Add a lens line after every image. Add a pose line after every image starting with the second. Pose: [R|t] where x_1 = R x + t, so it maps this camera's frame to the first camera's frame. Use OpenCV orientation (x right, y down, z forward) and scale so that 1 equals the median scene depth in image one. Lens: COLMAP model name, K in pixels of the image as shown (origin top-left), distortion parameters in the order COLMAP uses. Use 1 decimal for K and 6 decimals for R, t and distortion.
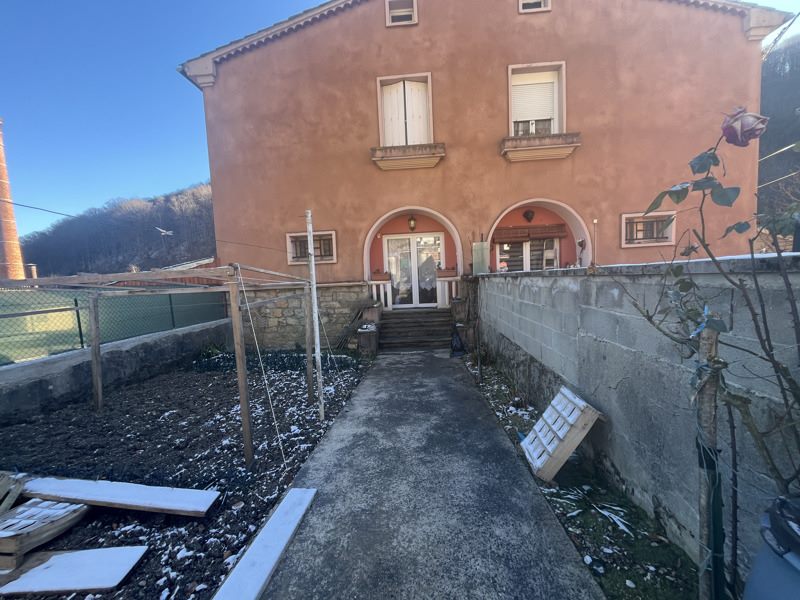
lens RADIAL K [[322.2, 0, 399.8], [0, 322.2, 298.0], [0, 0, 1]] dist [-0.006285, 0.001053]
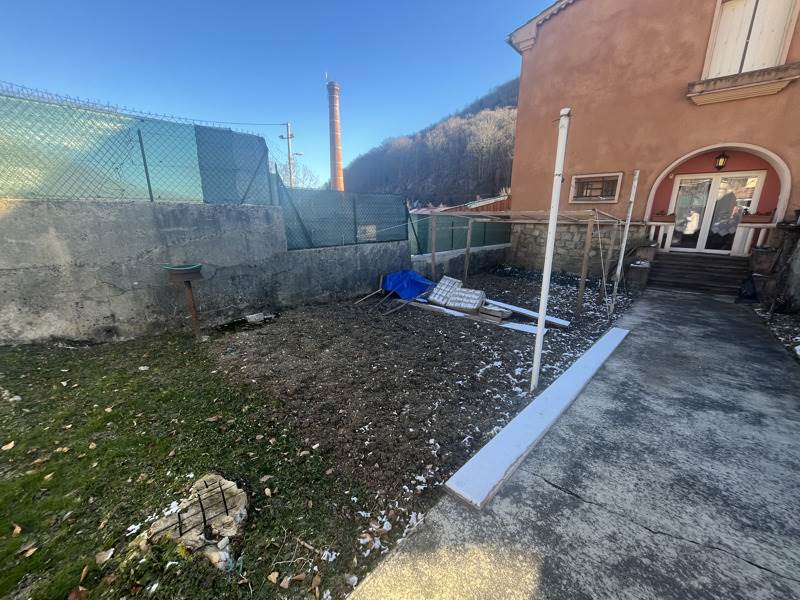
lens RADIAL K [[322.2, 0, 400.3], [0, 322.2, 298.5], [0, 0, 1]] dist [-0.006285, 0.001053]
pose [[0.782605, 0.205993, -0.587449, -0.065915], [-0.083893, 0.969956, 0.228359, 0.020837], [0.616840, -0.129432, 0.776373, -0.369299]]
